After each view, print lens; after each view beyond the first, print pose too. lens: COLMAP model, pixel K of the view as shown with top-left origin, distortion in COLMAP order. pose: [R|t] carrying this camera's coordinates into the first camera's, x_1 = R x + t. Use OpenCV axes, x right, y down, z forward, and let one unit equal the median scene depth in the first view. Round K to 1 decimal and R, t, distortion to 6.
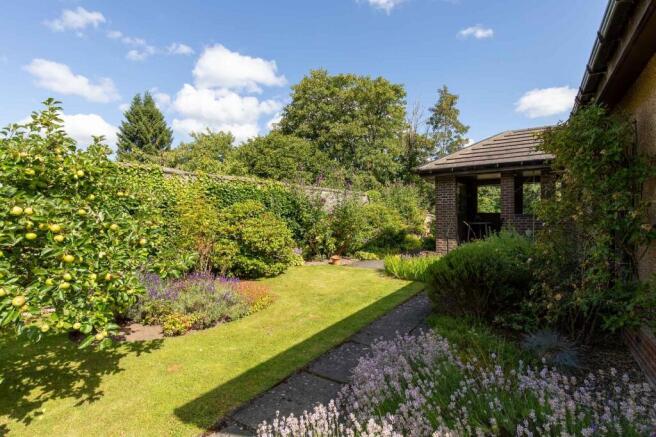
lens RADIAL K [[327.2, 0, 330.0], [0, 327.2, 220.3], [0, 0, 1]] dist [0.012469, -0.006026]
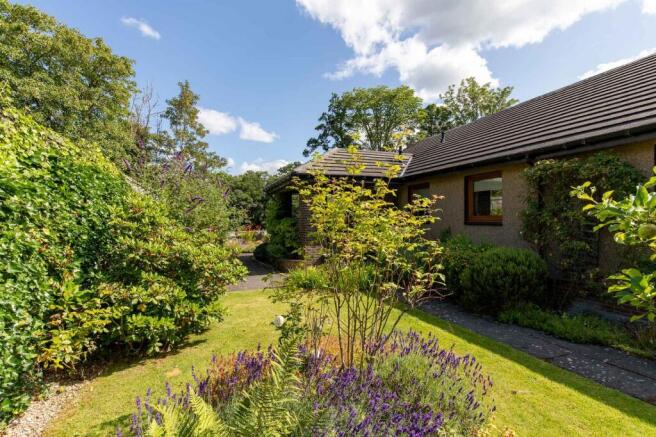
lens RADIAL K [[328.2, 0, 328.0], [0, 328.2, 218.5], [0, 0, 1]] dist [0.031054, -0.016362]
pose [[0.573004, 0.003090, 0.819547, -0.171283], [0.018715, 0.999683, -0.016854, -0.003712], [-0.819339, 0.024995, 0.572764, 0.153667]]
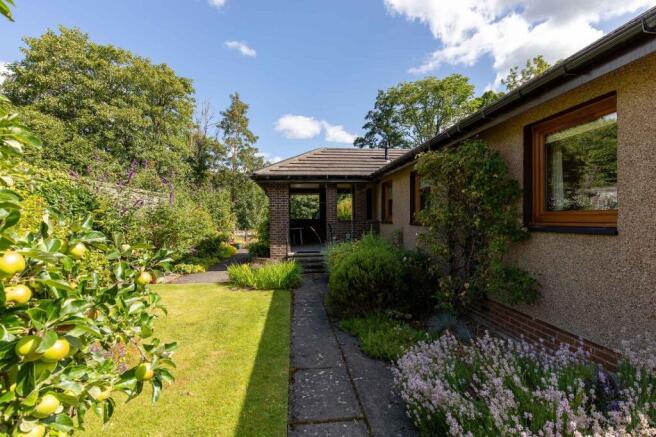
lens RADIAL K [[327.2, 0, 330.0], [0, 327.2, 220.3], [0, 0, 1]] dist [0.012469, -0.006026]
pose [[0.768098, 0.000819, 0.640332, -0.071397], [0.010863, 0.999839, -0.014310, -0.000895], [-0.640241, 0.017948, 0.767965, 0.048503]]
